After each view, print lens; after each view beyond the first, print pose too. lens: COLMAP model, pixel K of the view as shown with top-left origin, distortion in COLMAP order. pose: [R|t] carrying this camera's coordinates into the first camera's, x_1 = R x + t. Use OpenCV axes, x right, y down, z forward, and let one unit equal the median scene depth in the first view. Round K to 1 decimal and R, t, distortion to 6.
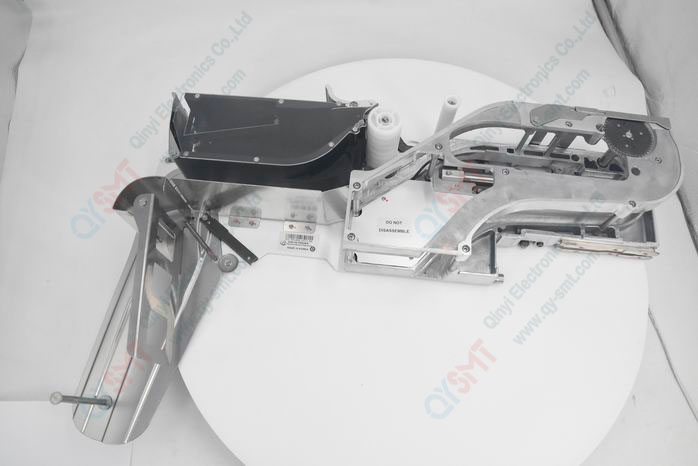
lens RADIAL K [[476.8, 0, 349.0], [0, 476.8, 233.0], [0, 0, 1]] dist [-0.146172, 0.065390]
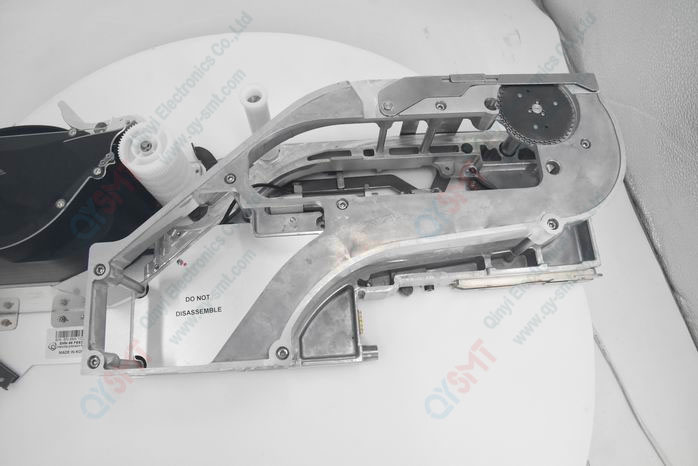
lens RADIAL K [[476.8, 0, 349.0], [0, 476.8, 233.0], [0, 0, 1]] dist [-0.146172, 0.065390]
pose [[0.983152, -0.160521, 0.087440, 0.259333], [0.154404, 0.985325, 0.072760, -0.125970], [-0.097837, -0.058033, 0.993509, 0.350246]]
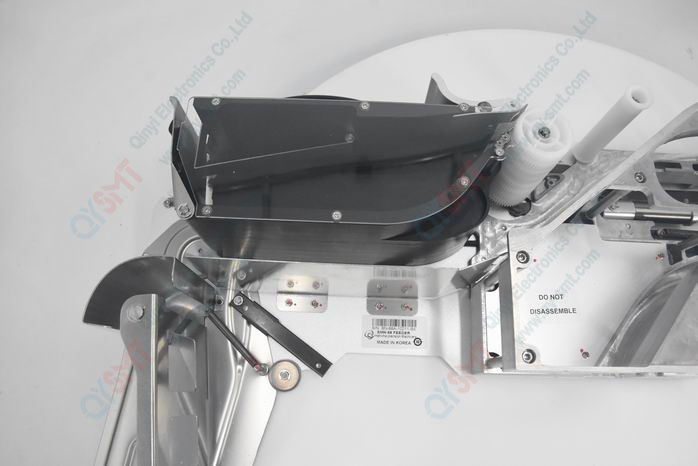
lens RADIAL K [[476.8, 0, 349.0], [0, 476.8, 233.0], [0, 0, 1]] dist [-0.146172, 0.065390]
pose [[0.998244, -0.053667, 0.025064, -0.182993], [0.052579, 0.997724, 0.042210, -0.146683], [-0.027272, -0.040818, 0.998794, 0.408315]]
